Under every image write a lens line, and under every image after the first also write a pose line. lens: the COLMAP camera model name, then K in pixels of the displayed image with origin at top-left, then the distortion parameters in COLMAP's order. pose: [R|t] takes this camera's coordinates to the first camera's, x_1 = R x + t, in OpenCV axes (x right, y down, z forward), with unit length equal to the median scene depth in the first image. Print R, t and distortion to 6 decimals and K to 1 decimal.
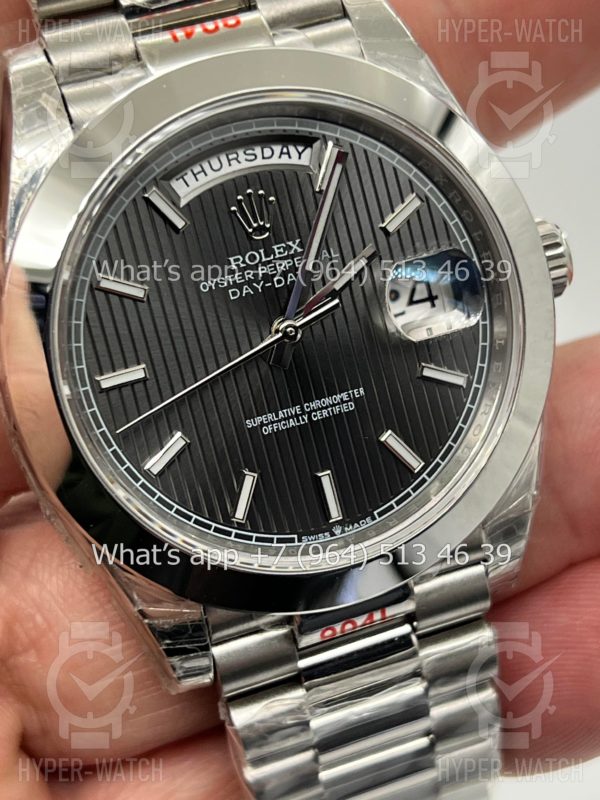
lens RADIAL K [[1845.2, 0, 300.0], [0, 1845.2, 400.0], [0, 0, 1]] dist [0.049471, 0.681355]
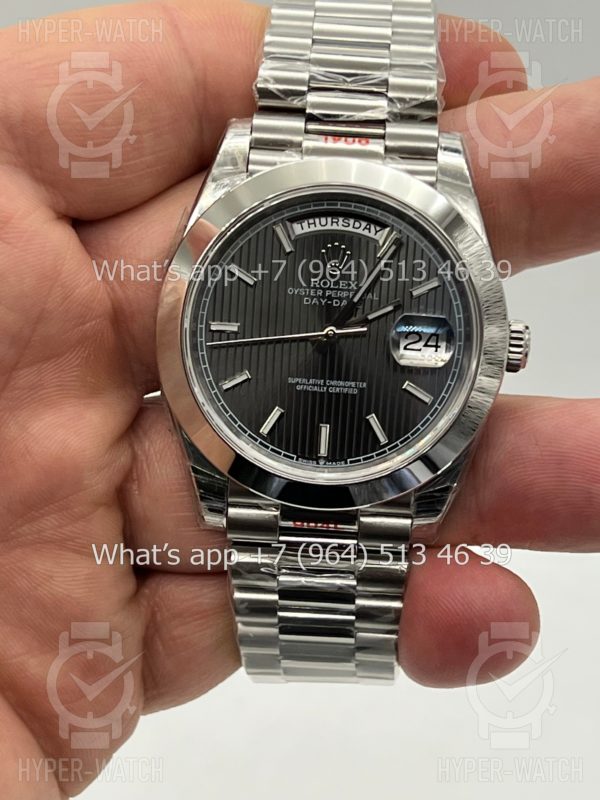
lens RADIAL K [[1845.2, 0, 300.0], [0, 1845.2, 400.0], [0, 0, 1]] dist [0.049471, 0.681355]
pose [[0.910054, 0.325324, -0.256836, 0.398395], [-0.329552, 0.943732, 0.027676, -0.018153], [0.251388, 0.059454, 0.966059, -0.553494]]
